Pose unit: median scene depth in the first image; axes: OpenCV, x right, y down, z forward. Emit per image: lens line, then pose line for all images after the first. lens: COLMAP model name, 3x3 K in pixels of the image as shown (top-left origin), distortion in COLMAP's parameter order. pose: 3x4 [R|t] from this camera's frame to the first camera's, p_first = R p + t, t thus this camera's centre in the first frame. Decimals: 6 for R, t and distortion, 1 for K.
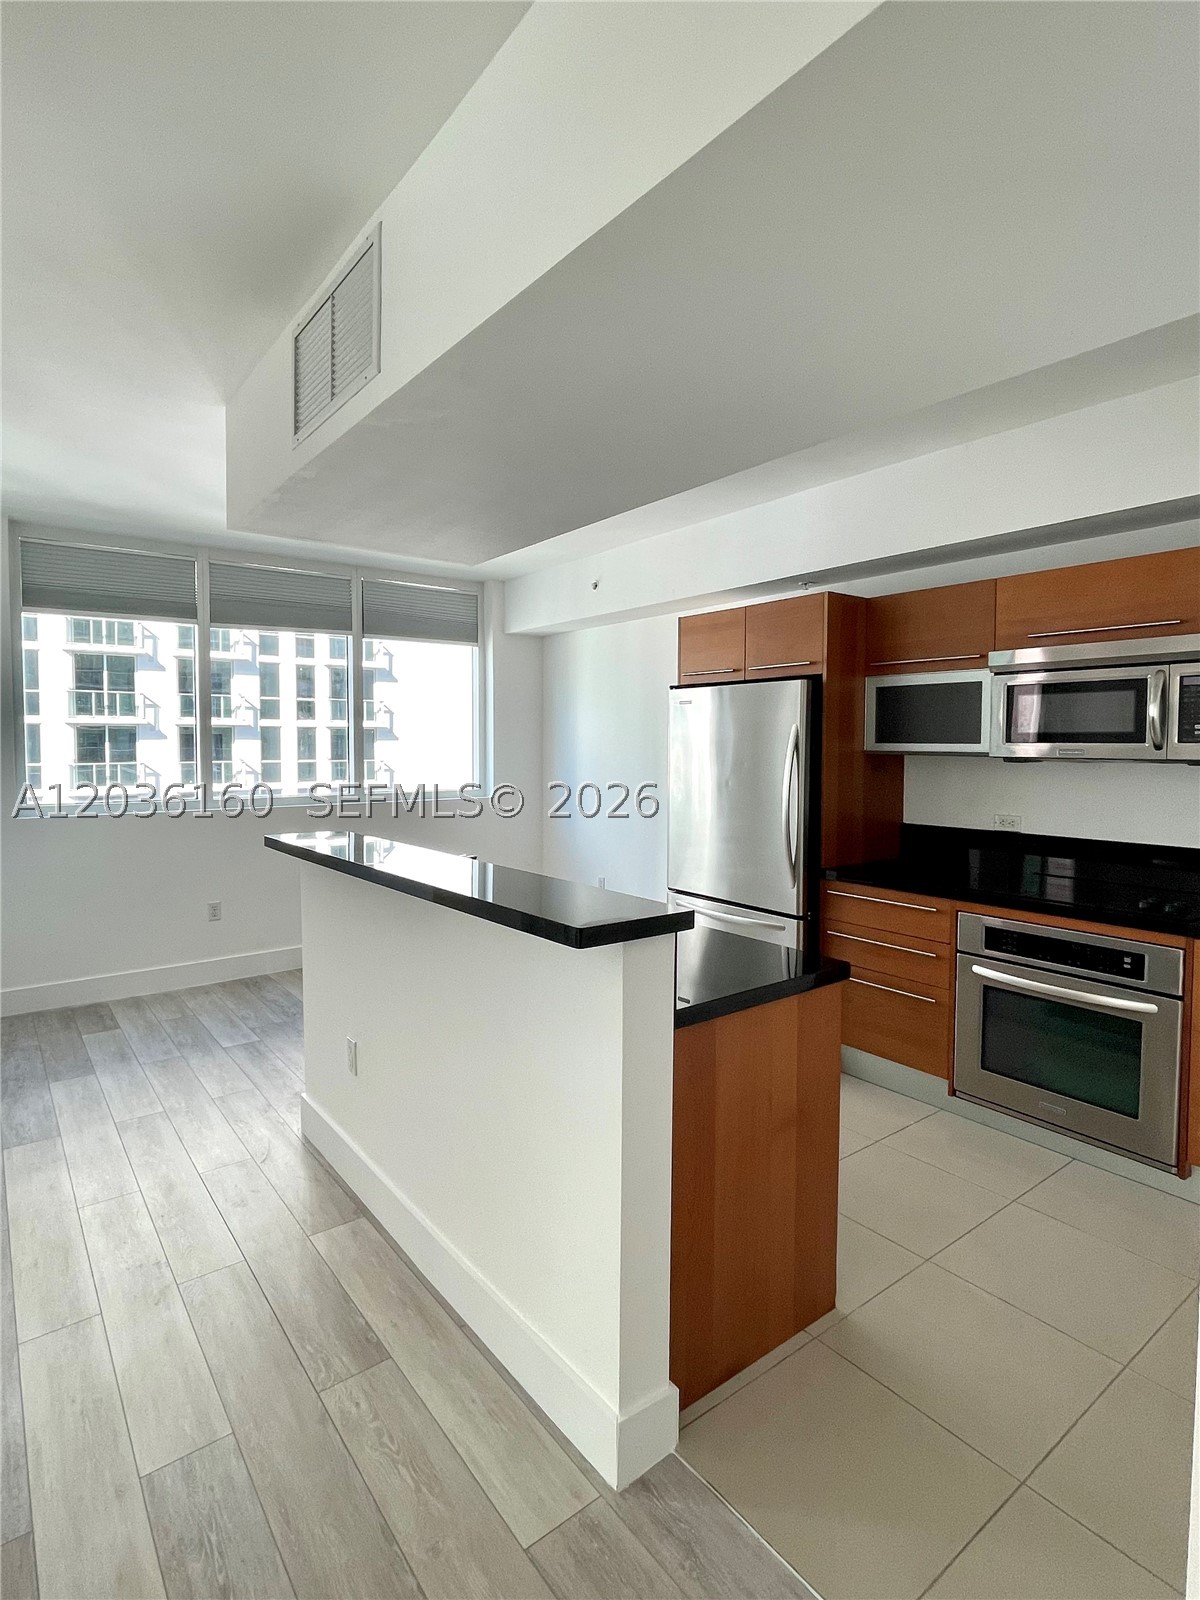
lens RADIAL K [[827.0, 0, 593.1], [0, 827.0, 778.6], [0, 0, 1]] dist [-0.004059, 0.000250]
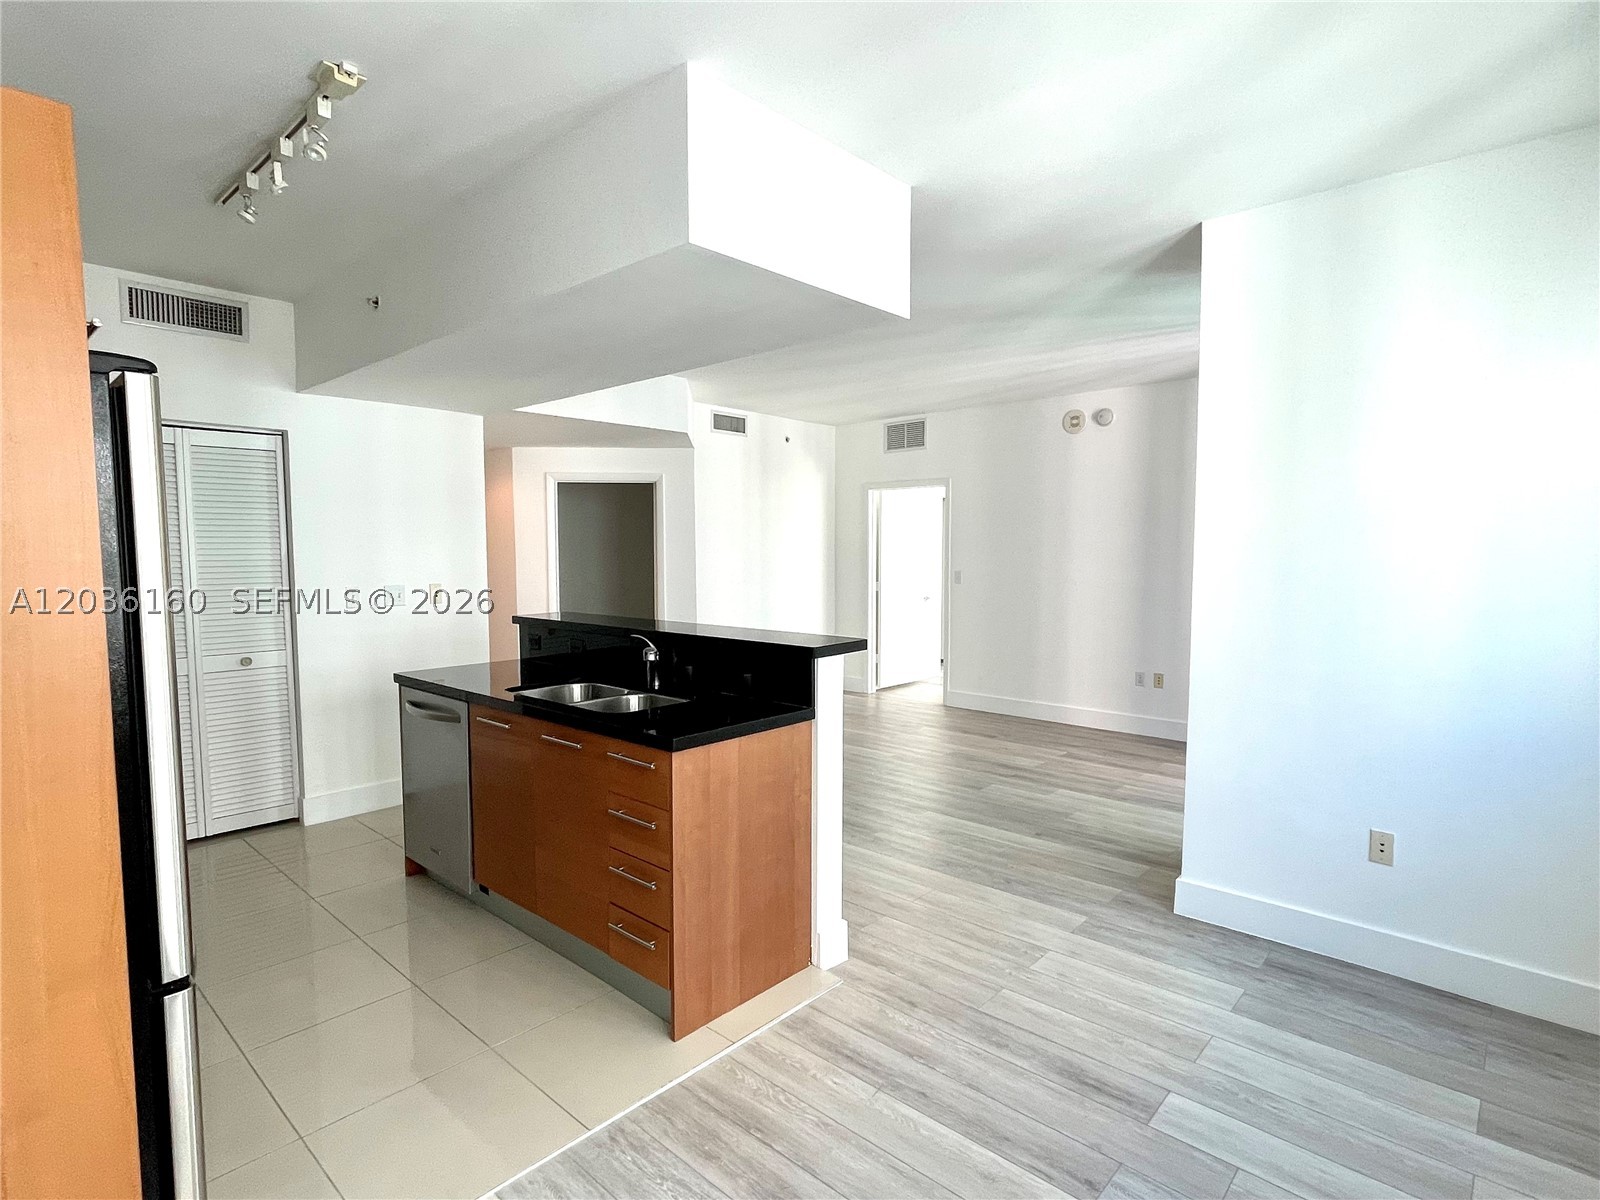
lens RADIAL K [[827.0, 0, 793.5], [0, 827.0, 596.2], [0, 0, 1]] dist [-0.004059, 0.000250]
pose [[-0.983591, 0.011937, -0.180019, -0.105056], [-0.006162, 0.995004, 0.099648, -0.058646], [0.180309, 0.099122, -0.978603, 1.472209]]
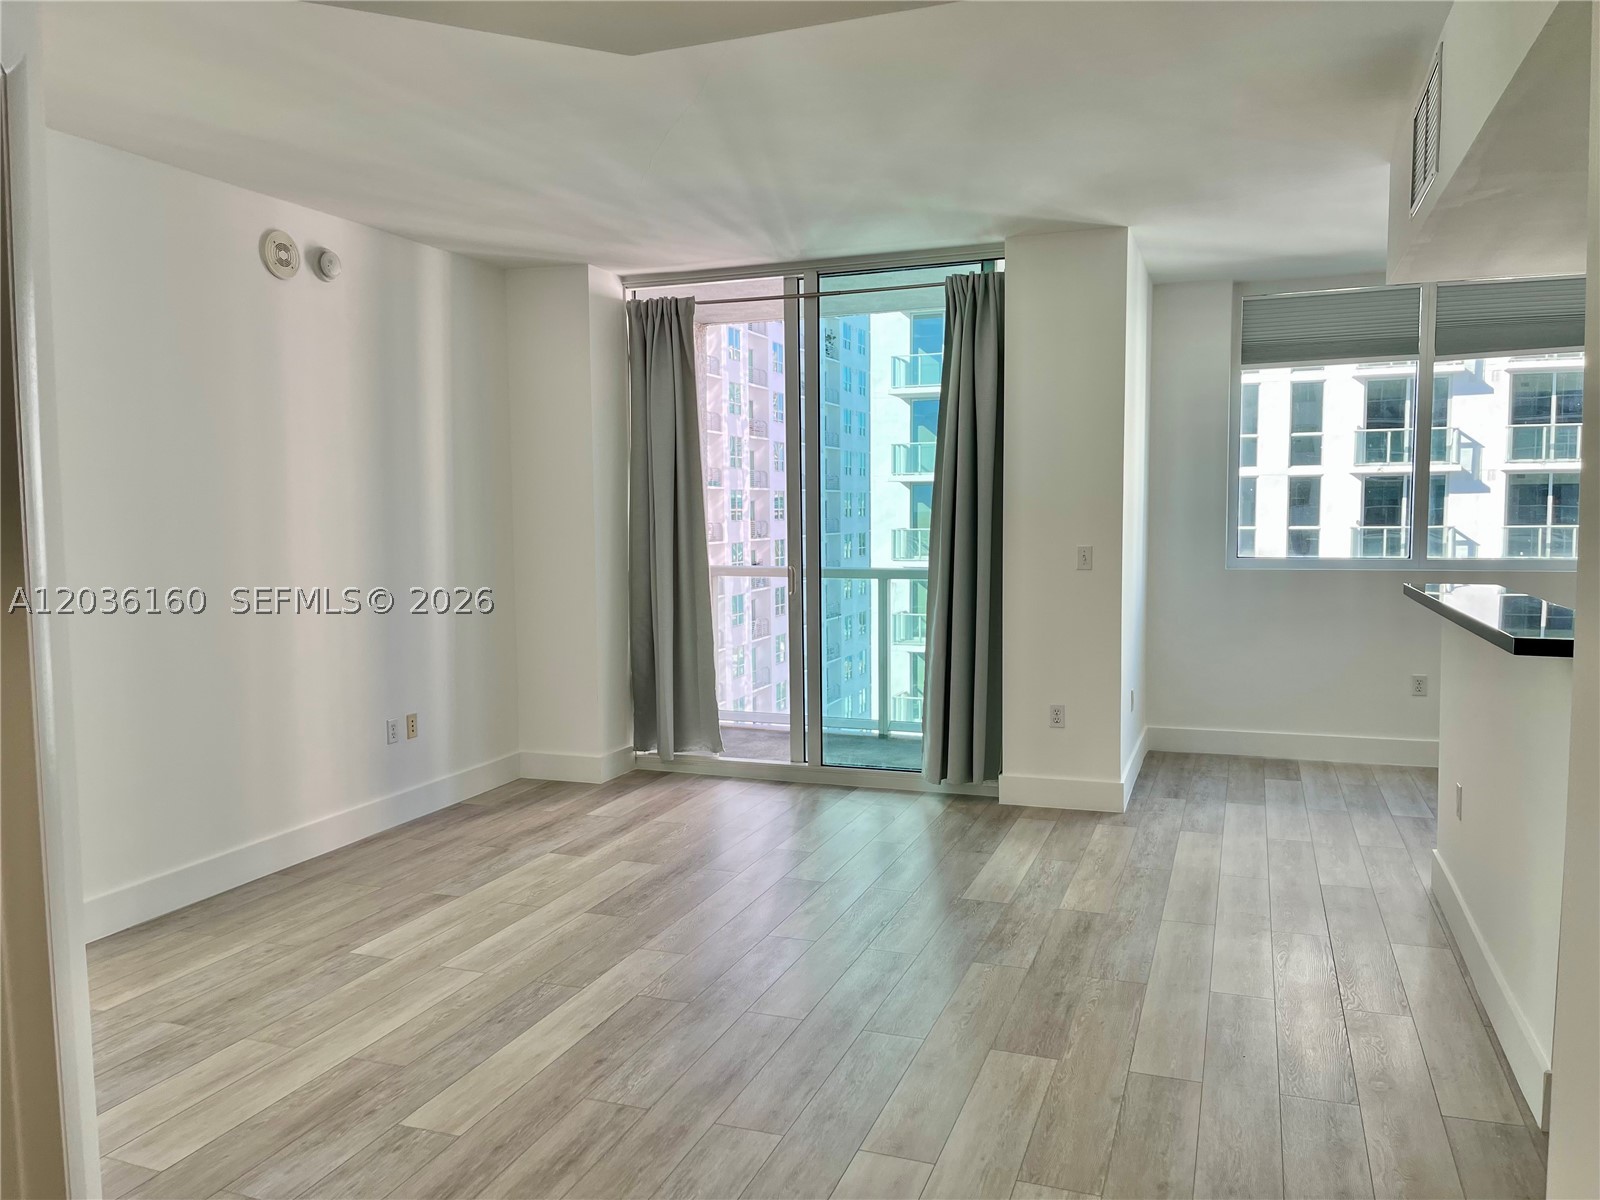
lens RADIAL K [[1193.5, 0, 792.1], [0, 1193.5, 597.2], [0, 0, 1]] dist [0.094863, -0.125937]
pose [[0.531448, 0.057096, -0.845164, 0.353107], [-0.025493, 0.998352, 0.051414, 0.020666], [0.846707, -0.005778, 0.532028, -0.327661]]
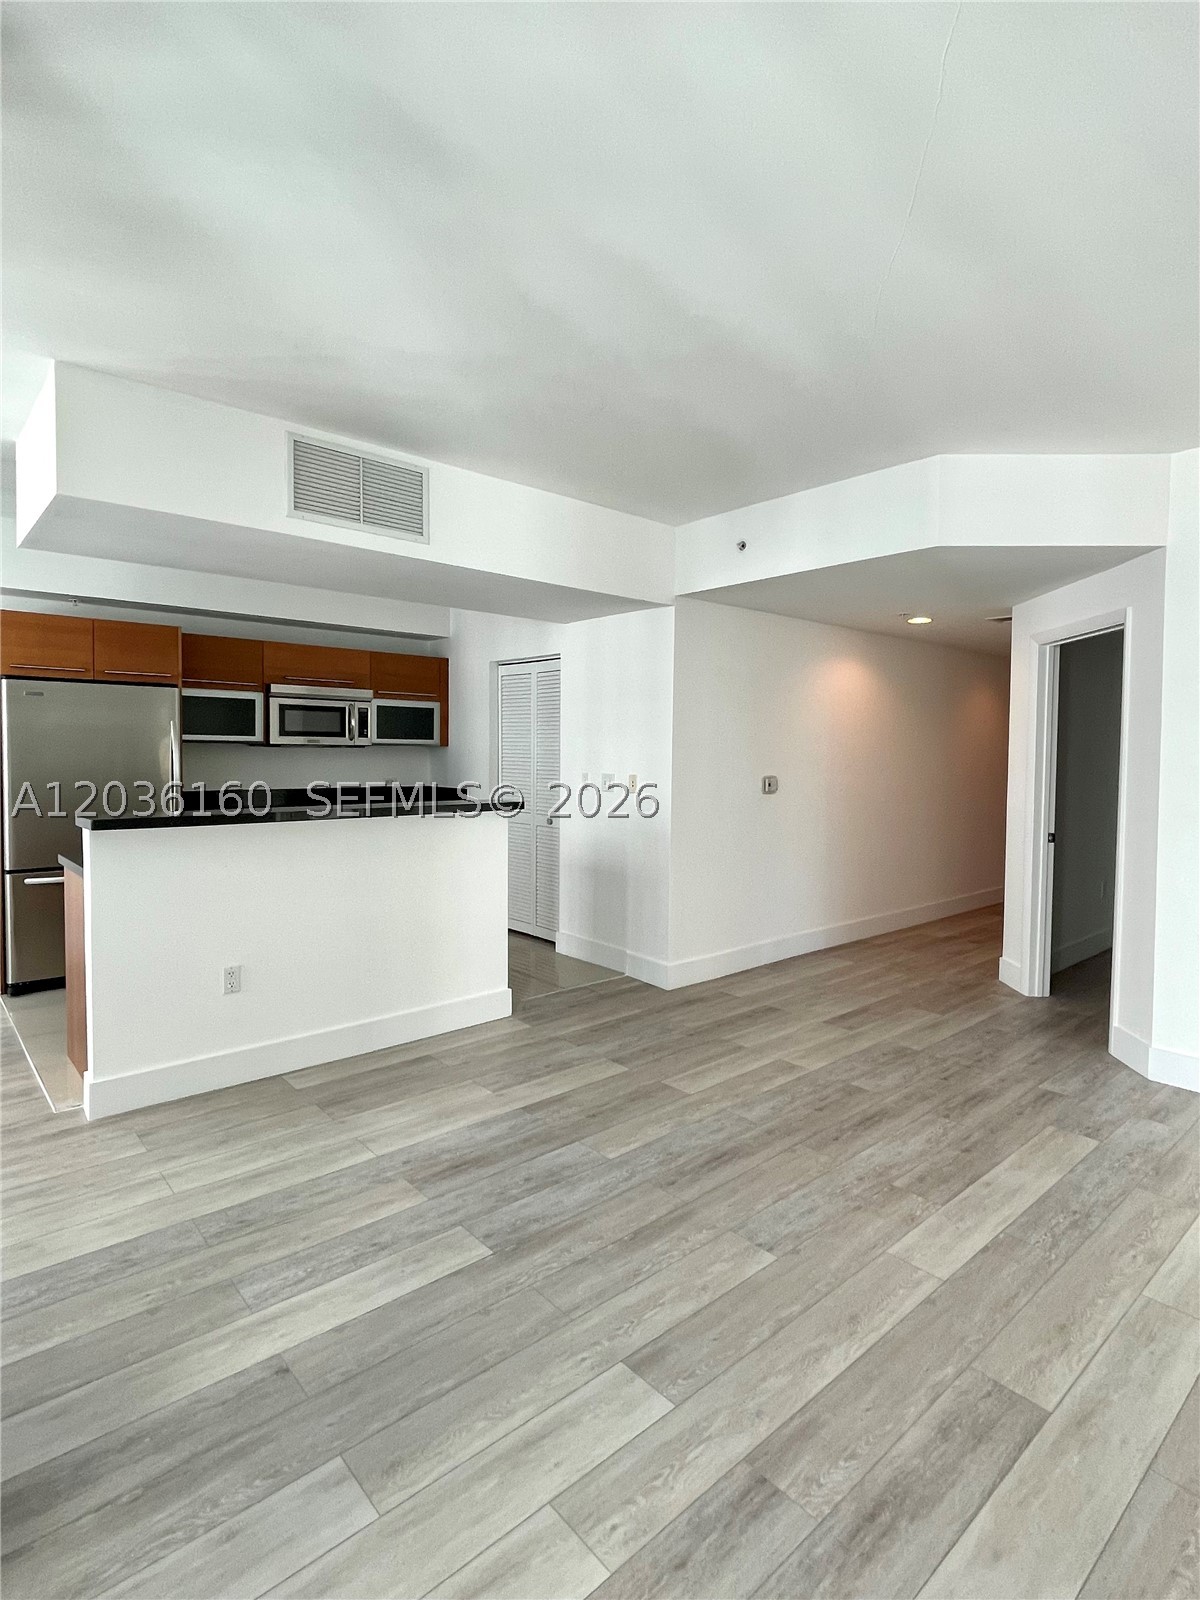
lens RADIAL K [[827.0, 0, 593.1], [0, 827.0, 778.6], [0, 0, 1]] dist [-0.004059, 0.000250]
pose [[-0.067388, -0.038307, 0.996991, -1.073898], [0.030834, 0.998705, 0.040457, -0.002004], [-0.997250, 0.033467, -0.066120, 0.359998]]
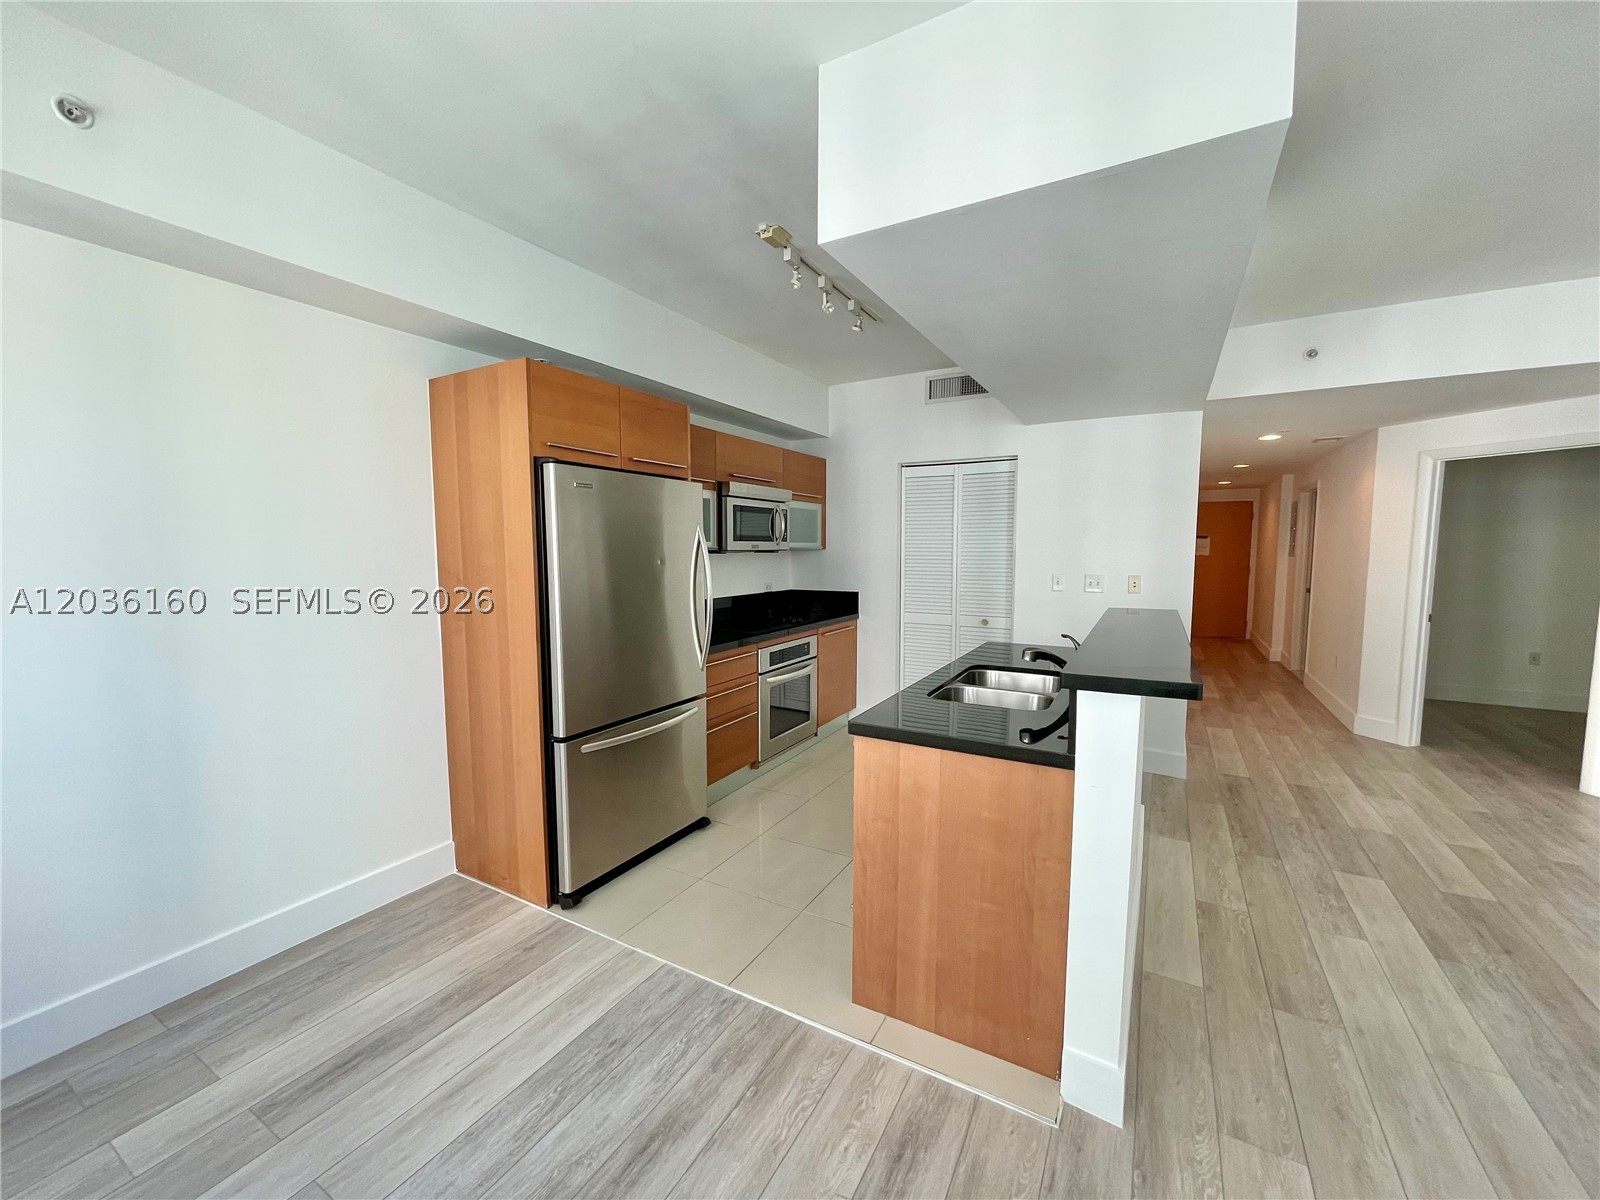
lens RADIAL K [[646.7, 0, 783.8], [0, 646.7, 604.5], [0, 0, 1]] dist [0.000764, -0.000115]
pose [[-0.384887, -0.084661, 0.919073, -0.544887], [0.040029, 0.993316, 0.108263, -0.042433], [-0.922095, 0.078458, -0.378926, 1.117291]]
